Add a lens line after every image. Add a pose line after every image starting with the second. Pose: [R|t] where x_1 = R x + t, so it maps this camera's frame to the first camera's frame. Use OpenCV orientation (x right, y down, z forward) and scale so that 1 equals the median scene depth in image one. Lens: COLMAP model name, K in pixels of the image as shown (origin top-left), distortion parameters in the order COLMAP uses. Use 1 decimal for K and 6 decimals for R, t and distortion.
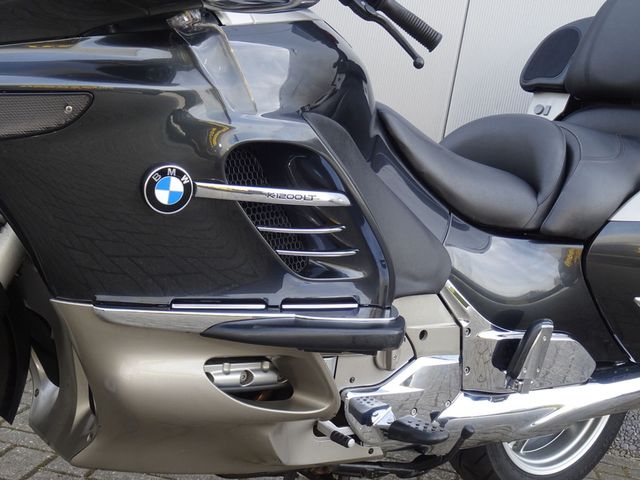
lens RADIAL K [[971.4, 0, 316.0], [0, 971.4, 241.4], [0, 0, 1]] dist [-0.045211, 0.000000]
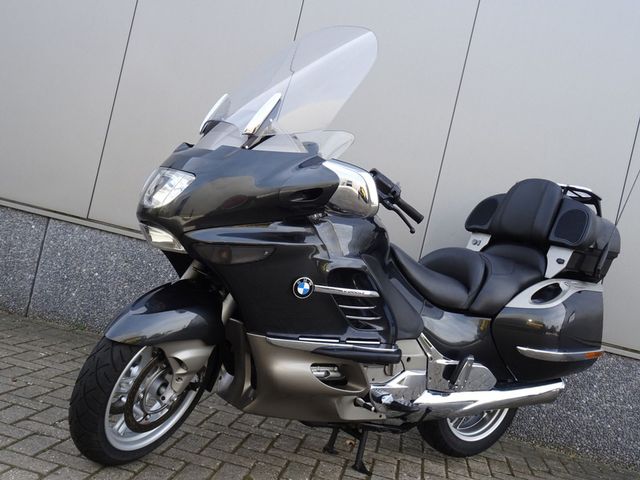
lens RADIAL K [[725.1, 0, 326.3], [0, 725.1, 235.9], [0, 0, 1]] dist [0.004468, 0.000000]
pose [[0.998724, 0.050454, 0.001966, -0.083559], [-0.050113, 0.995238, -0.083611, -0.027488], [-0.006175, 0.083406, 0.996497, -0.572863]]
